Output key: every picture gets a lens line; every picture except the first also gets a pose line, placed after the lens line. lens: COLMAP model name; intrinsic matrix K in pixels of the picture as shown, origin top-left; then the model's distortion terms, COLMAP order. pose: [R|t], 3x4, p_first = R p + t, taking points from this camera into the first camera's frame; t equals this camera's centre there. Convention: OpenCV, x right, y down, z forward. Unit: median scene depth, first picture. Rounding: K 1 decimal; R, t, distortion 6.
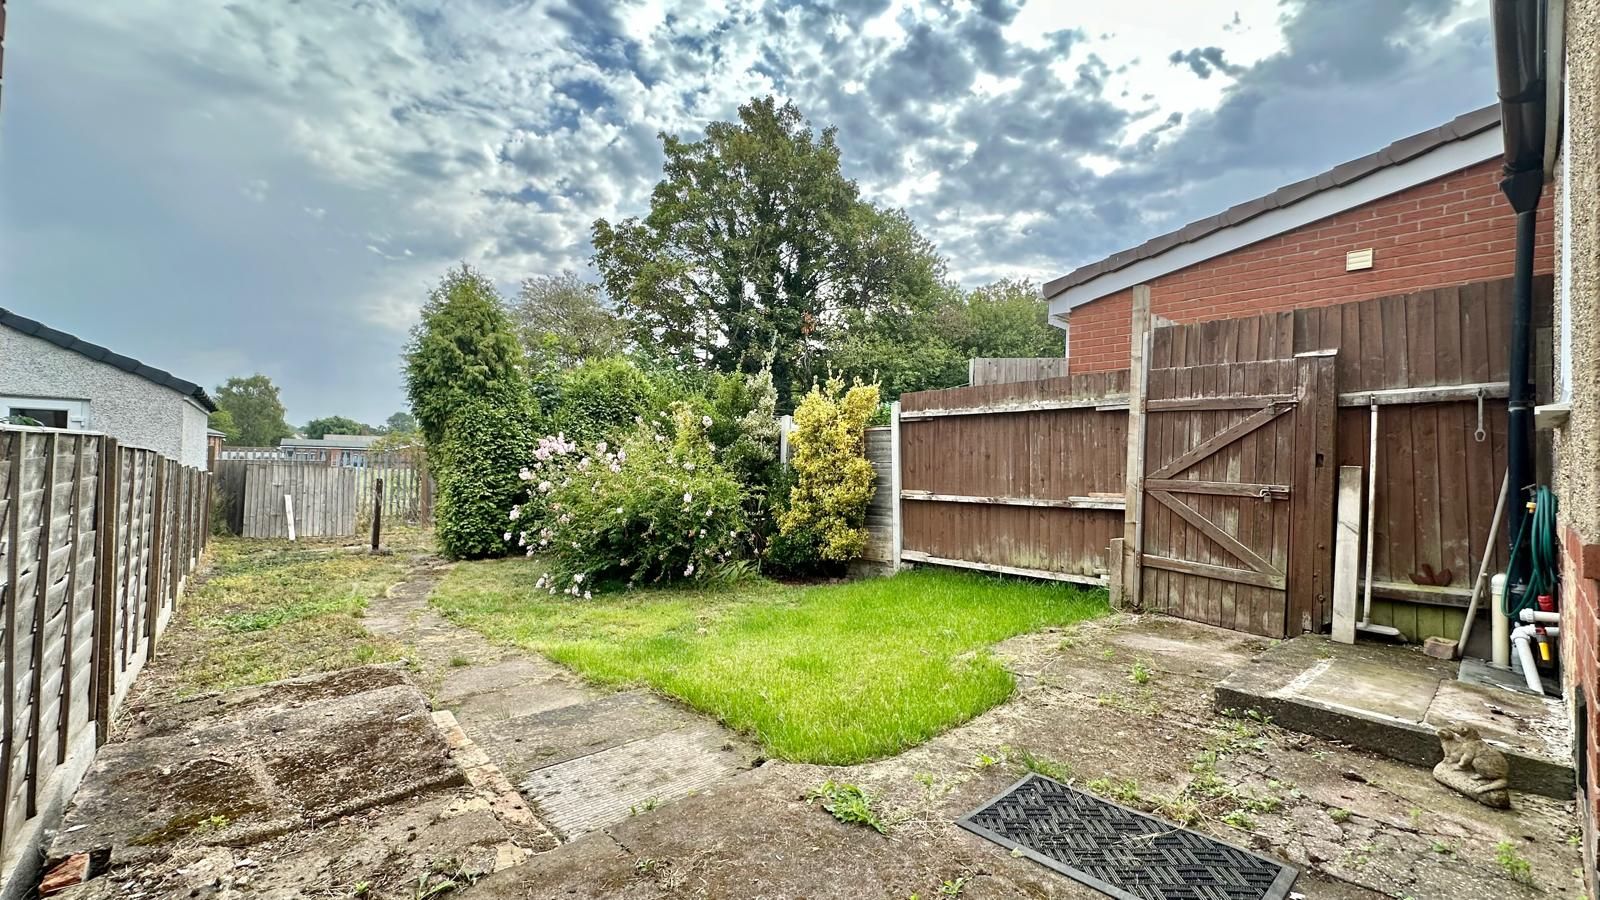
lens RADIAL K [[634.4, 0, 799.3], [0, 634.4, 451.0], [0, 0, 1]] dist [-0.003015, -0.000197]
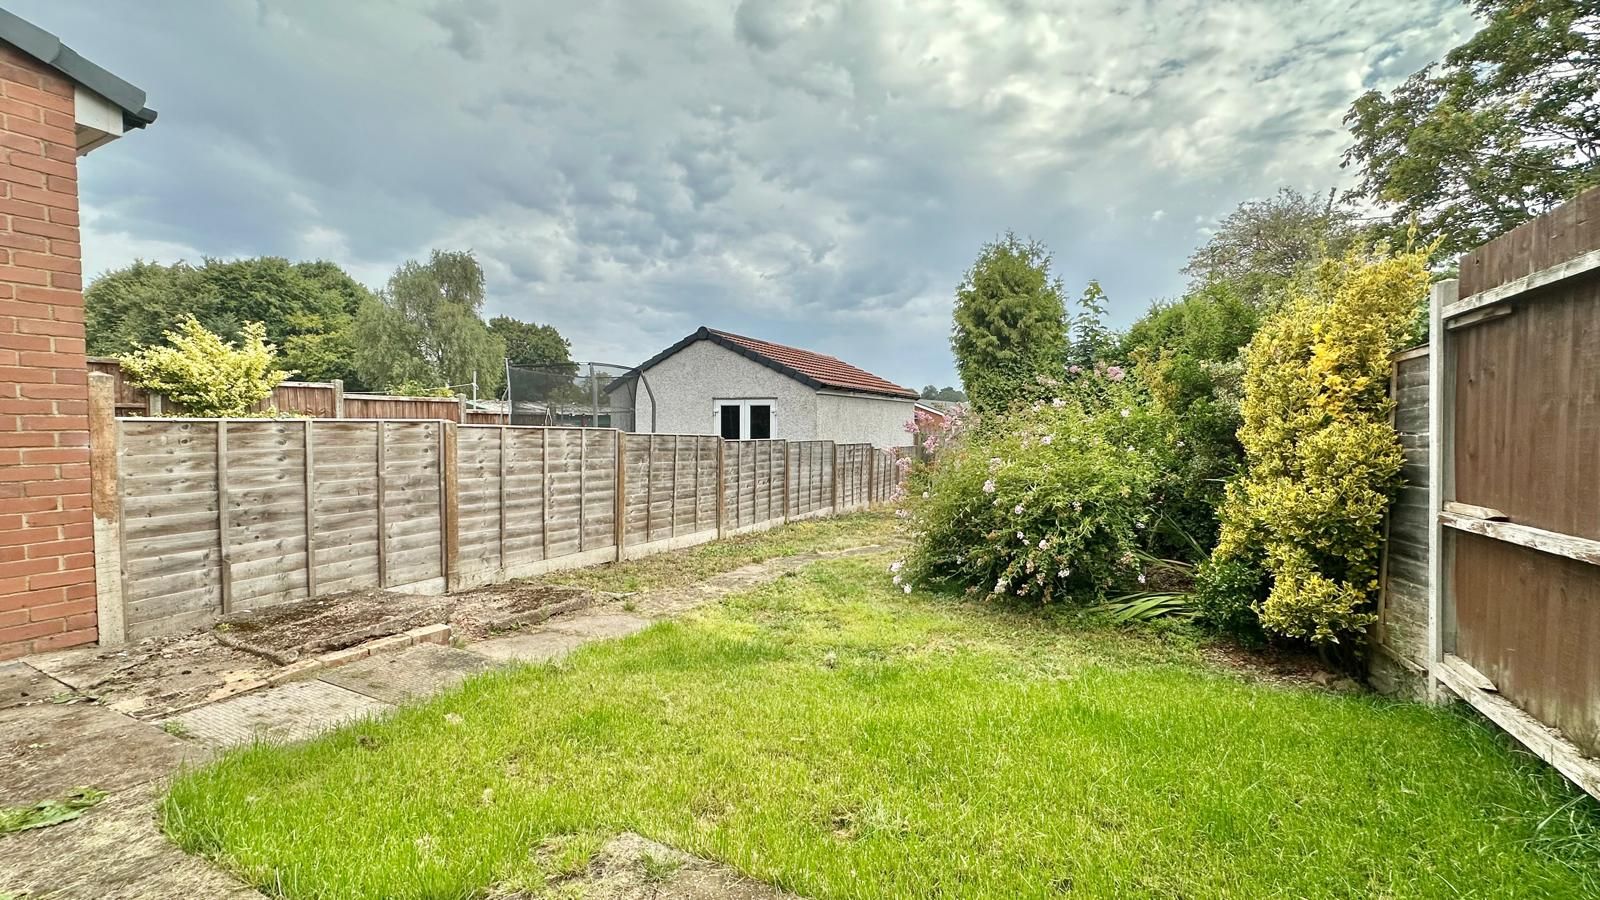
lens RADIAL K [[639.0, 0, 801.8], [0, 639.0, 451.2], [0, 0, 1]] dist [0.000669, 0.000067]
pose [[0.382351, 0.016485, -0.923870, 0.288267], [0.017010, 0.999546, 0.024875, 0.009729], [0.923860, -0.025226, 0.381897, 0.367730]]
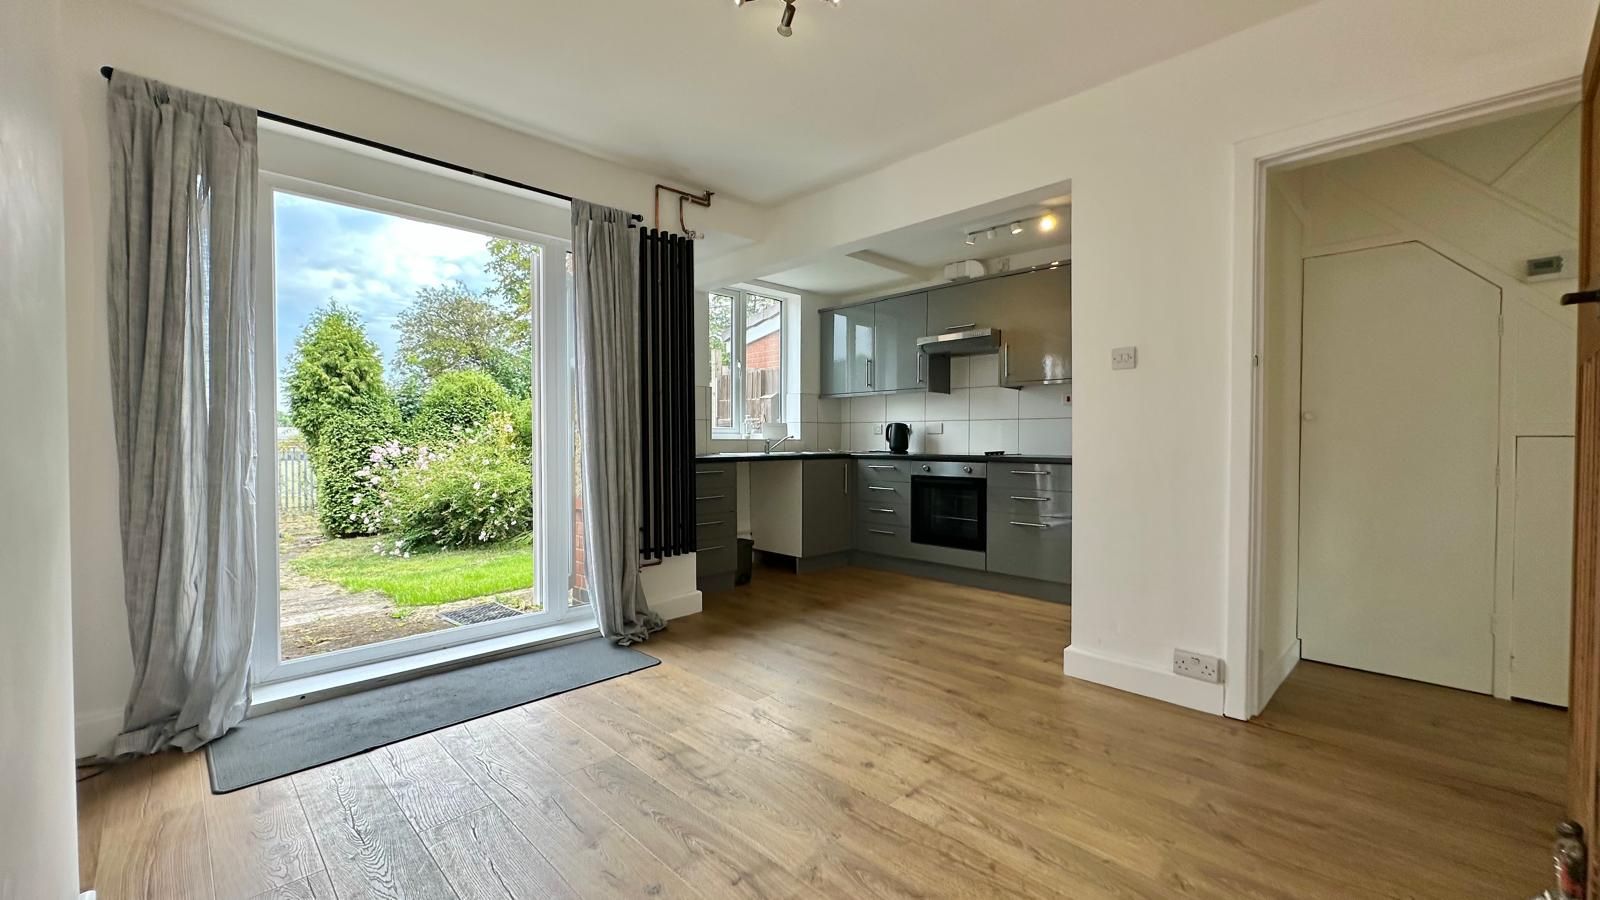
lens RADIAL K [[634.4, 0, 799.3], [0, 634.4, 451.0], [0, 0, 1]] dist [-0.003015, -0.000197]
pose [[0.997475, -0.029058, 0.064802, 0.323494], [0.026793, 0.999009, 0.035543, -0.024926], [-0.065771, -0.033717, 0.997265, -0.333898]]
